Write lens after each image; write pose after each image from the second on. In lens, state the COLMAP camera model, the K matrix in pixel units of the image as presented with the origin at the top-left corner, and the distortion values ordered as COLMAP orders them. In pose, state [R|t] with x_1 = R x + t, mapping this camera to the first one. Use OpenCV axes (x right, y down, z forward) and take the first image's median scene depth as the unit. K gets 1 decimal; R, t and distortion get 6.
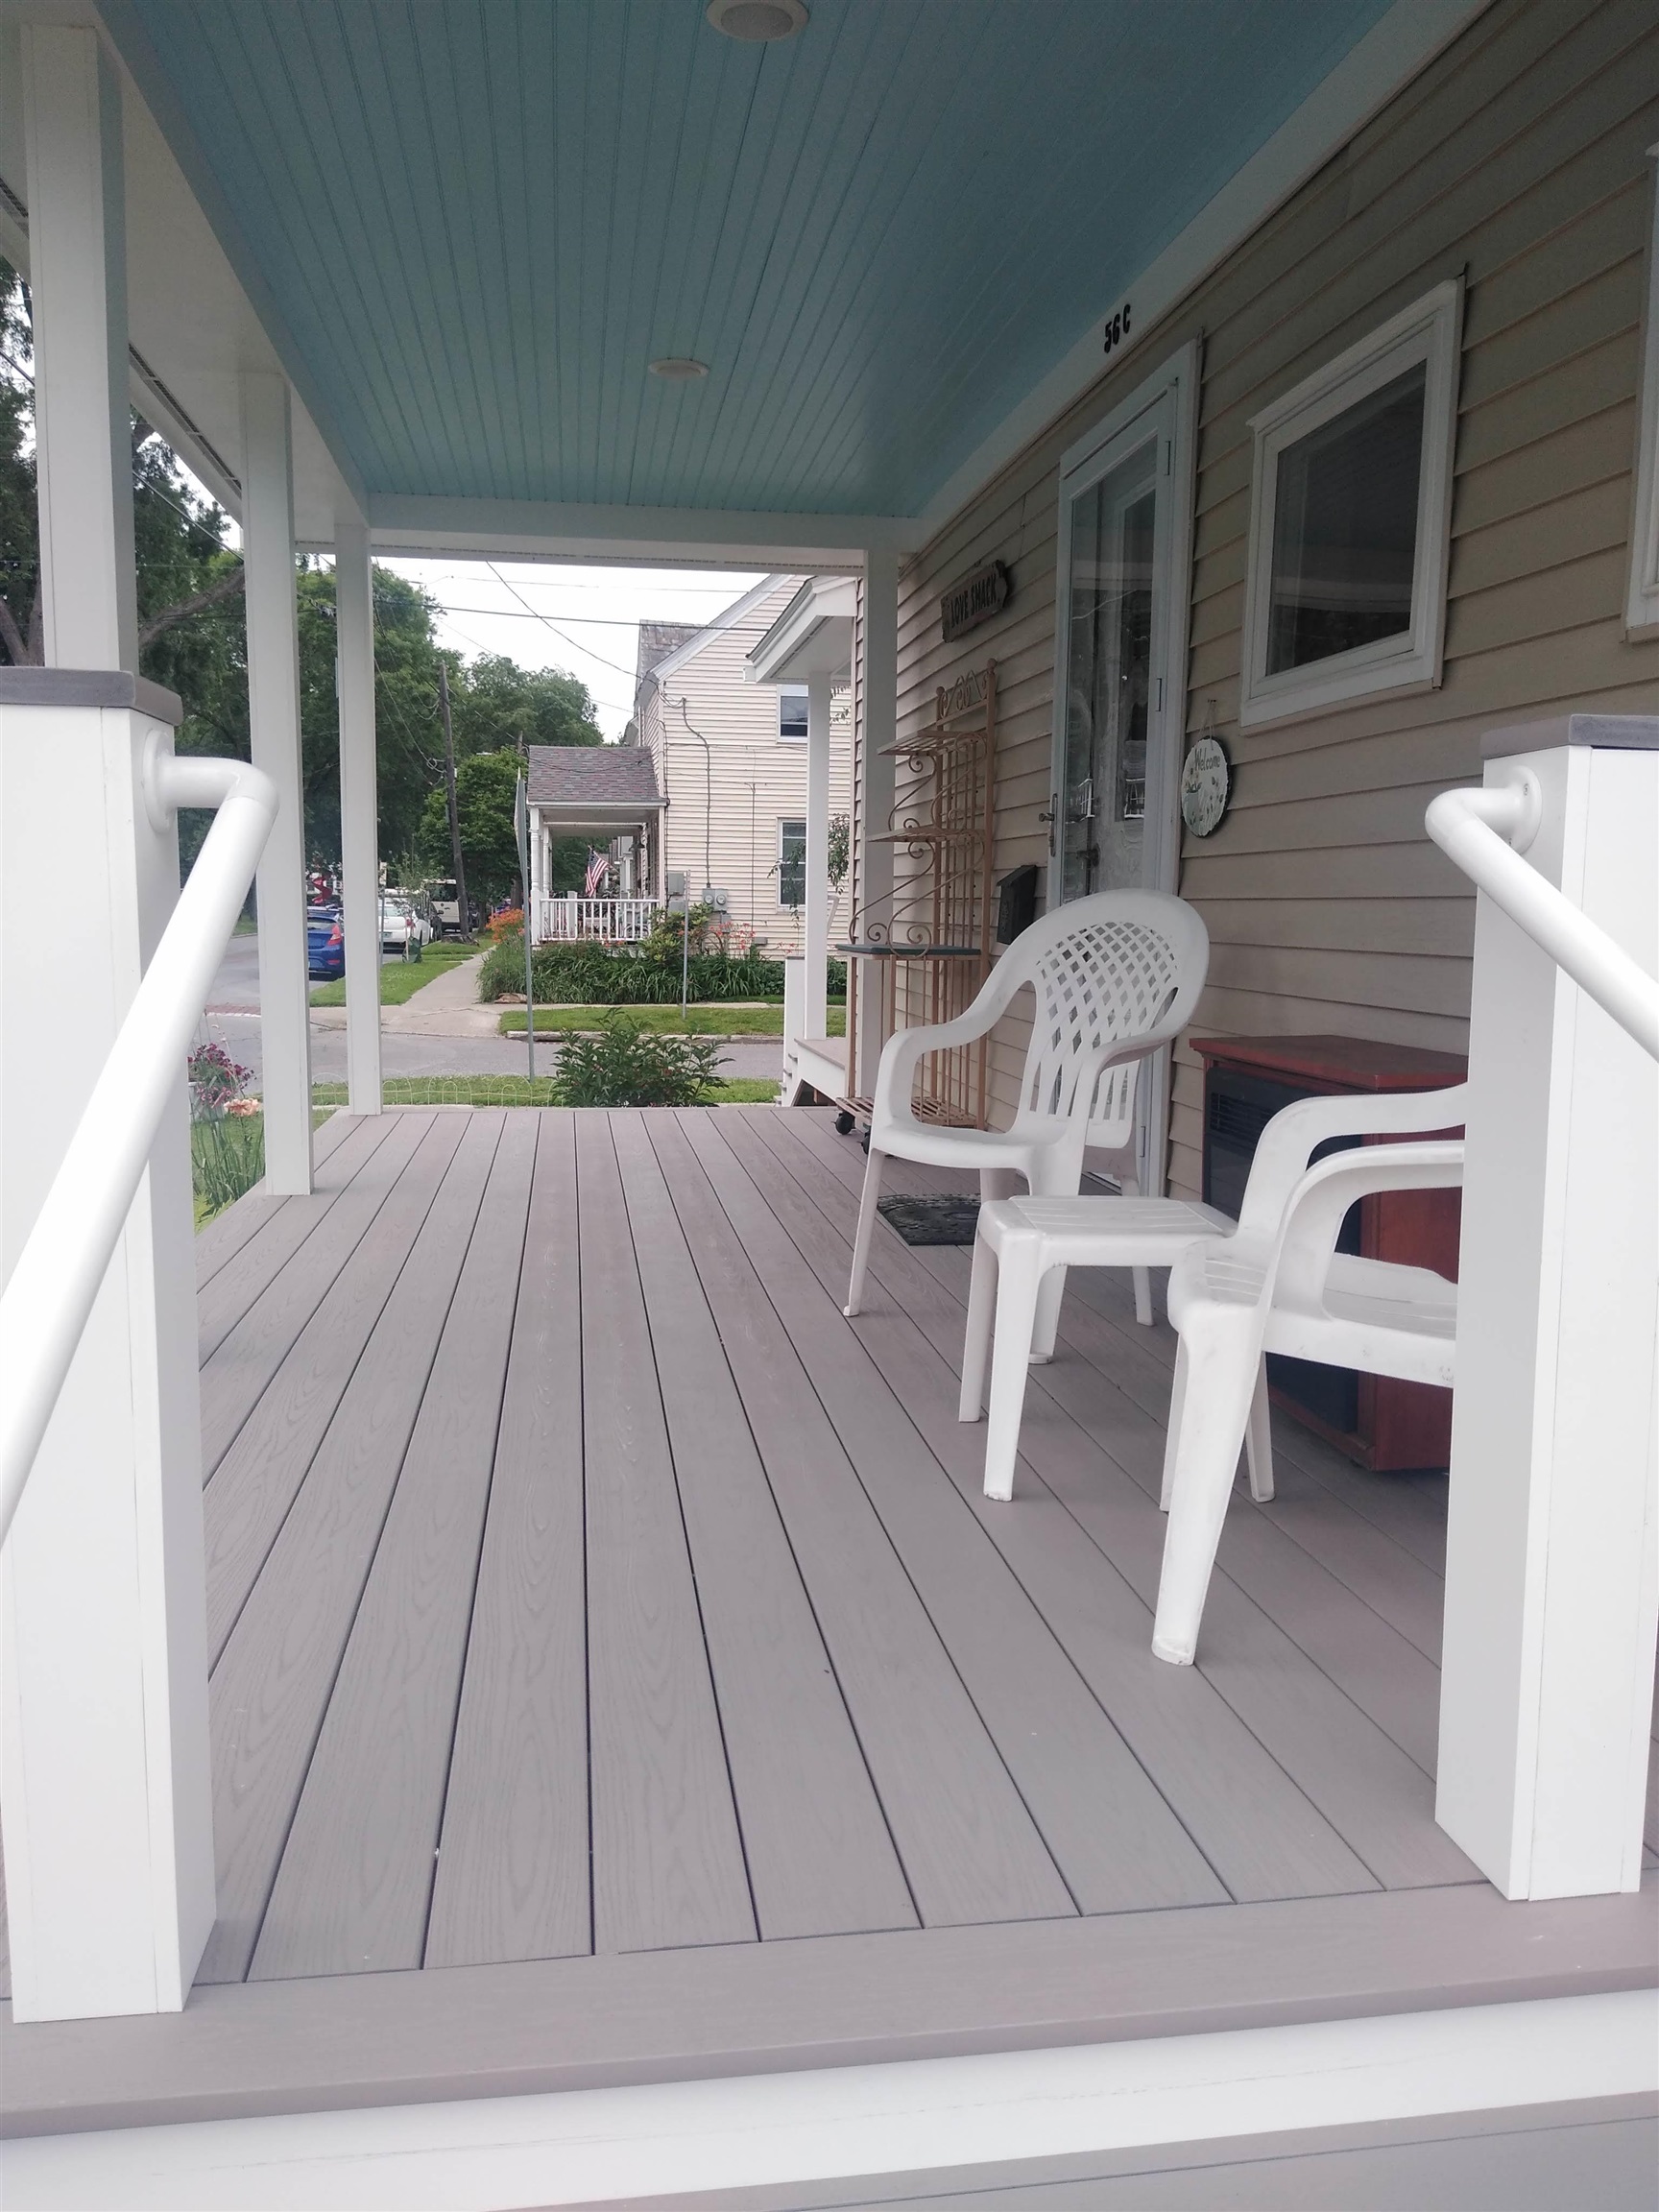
lens RADIAL K [[1734.1, 0, 825.8], [0, 1734.1, 1111.0], [0, 0, 1]] dist [0.074242, 0.002661]
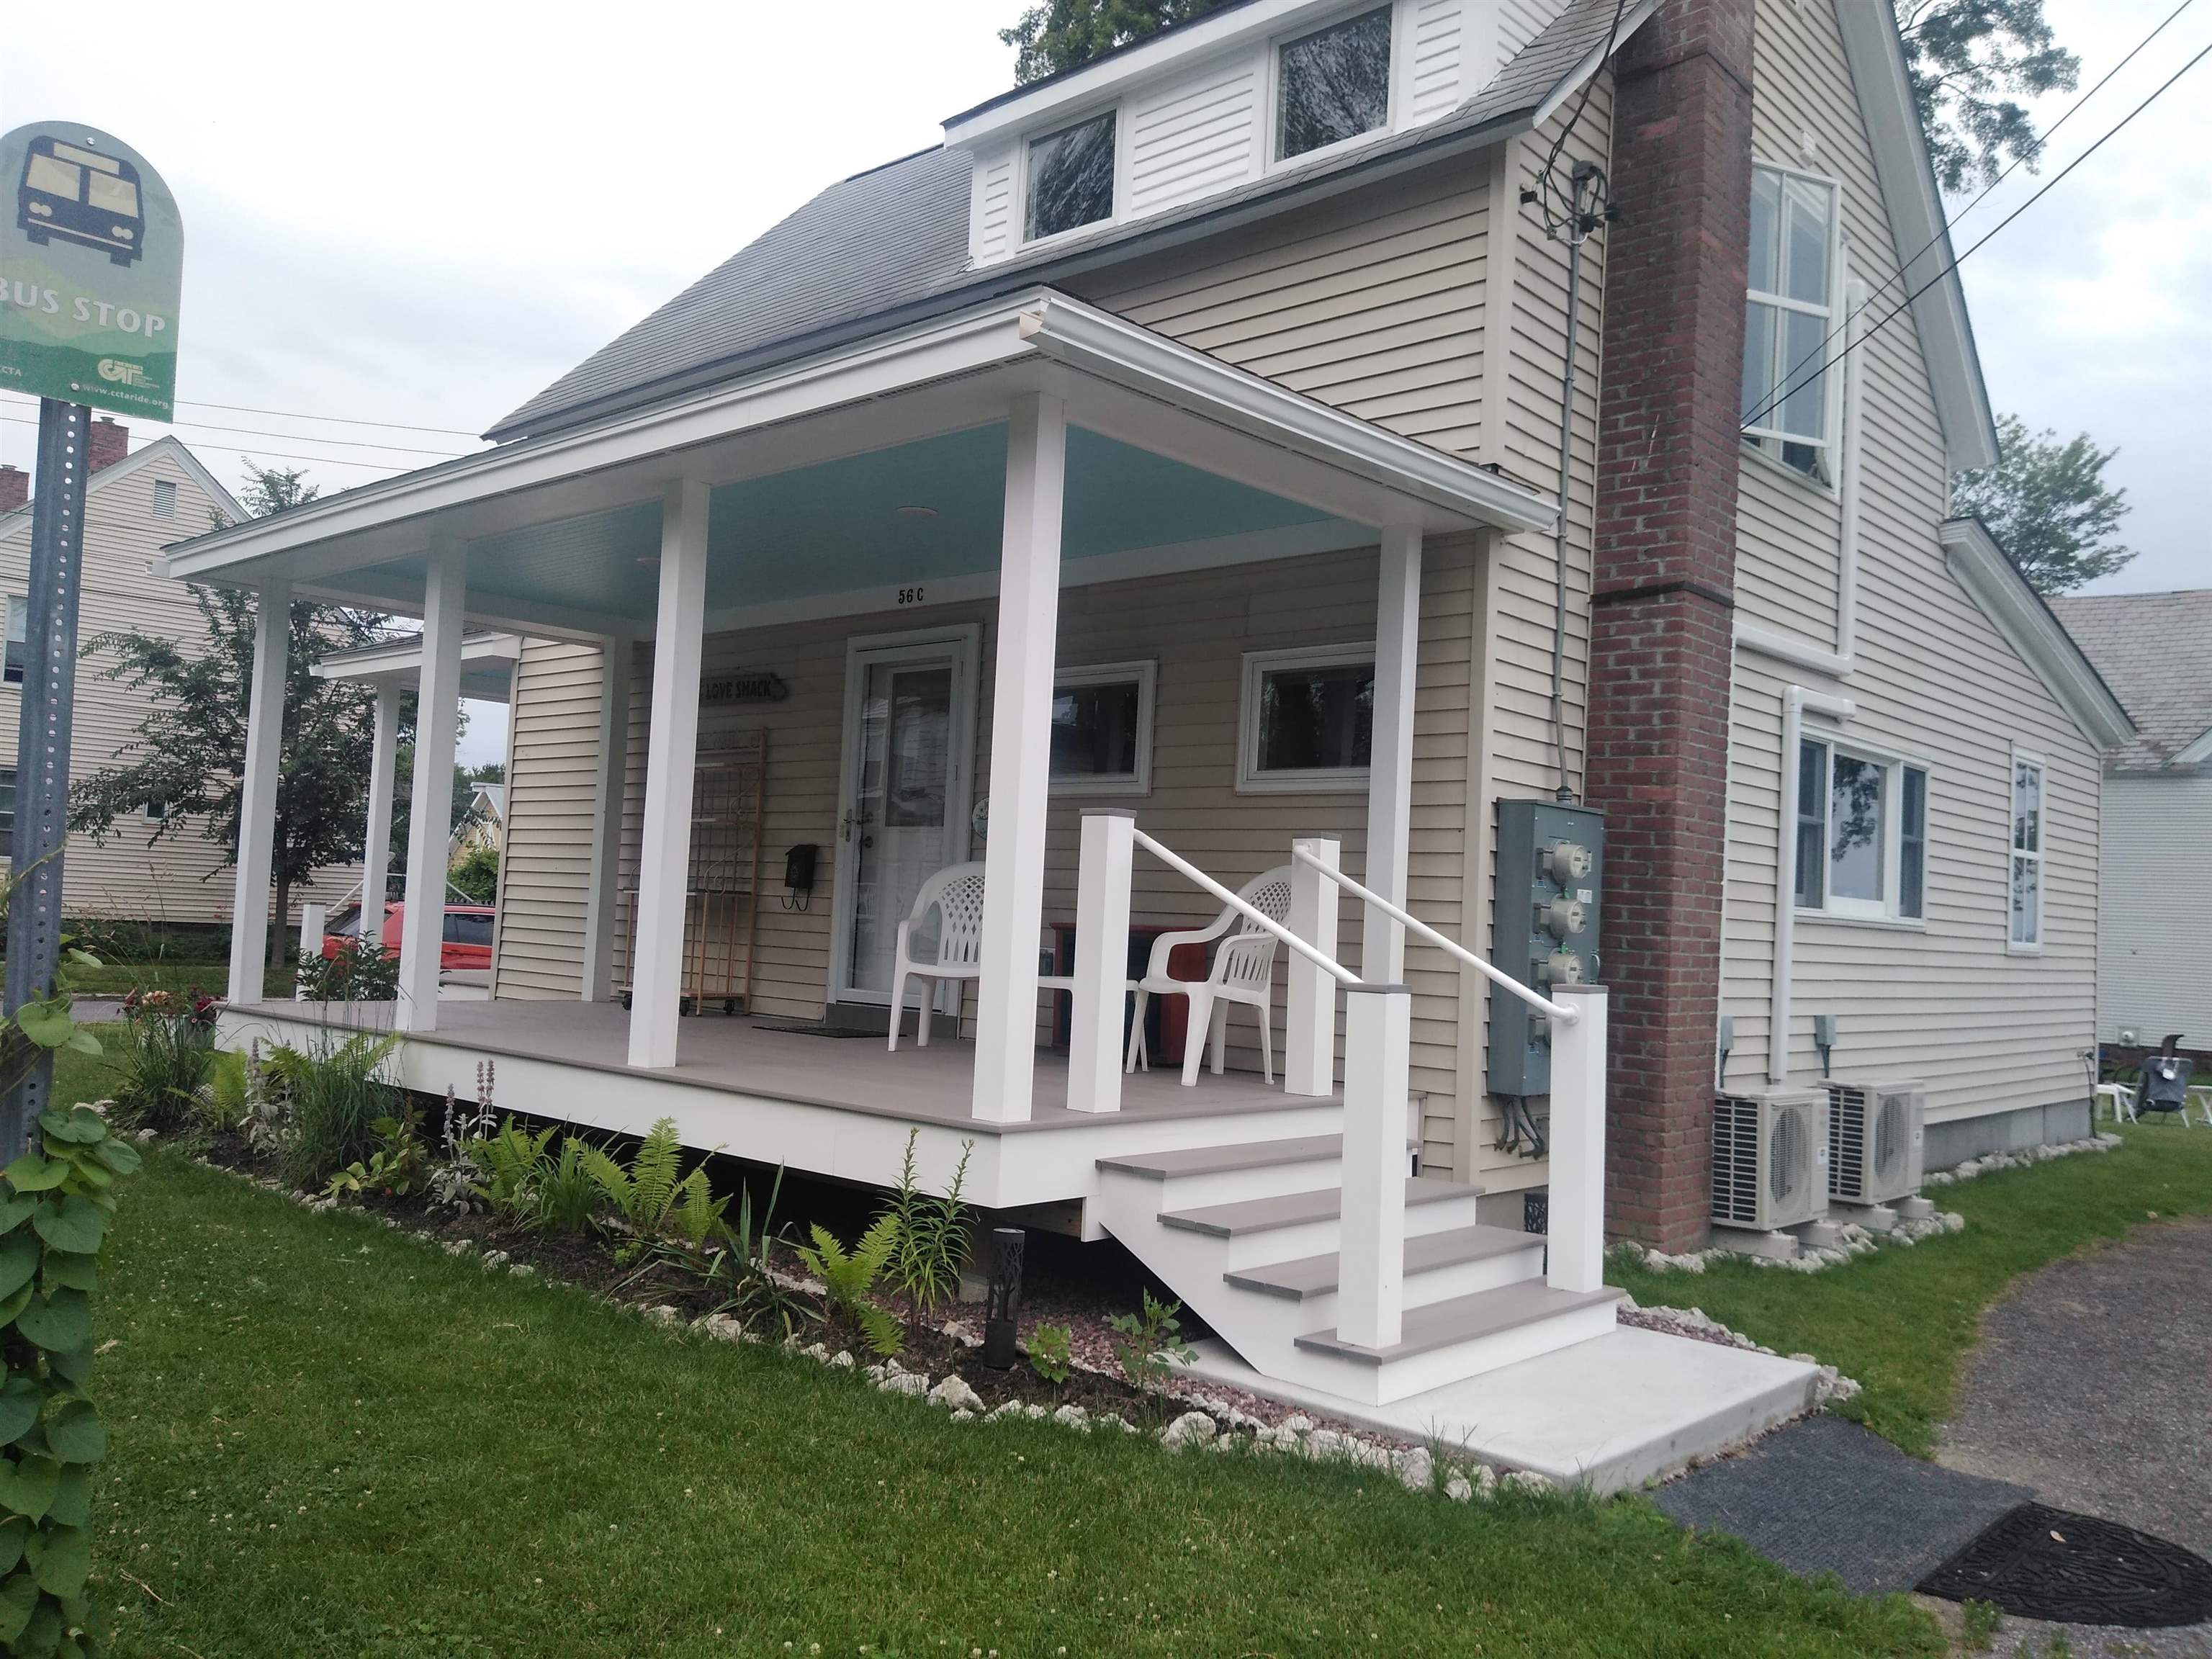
lens RADIAL K [[1734.1, 0, 1106.5], [0, 1734.1, 831.6], [0, 0, 1]] dist [0.074242, 0.002661]
pose [[0.777851, 0.062703, 0.625313, -0.846155], [0.032451, 0.989675, -0.139606, 0.116379], [-0.627610, 0.128884, 0.767785, -0.630479]]
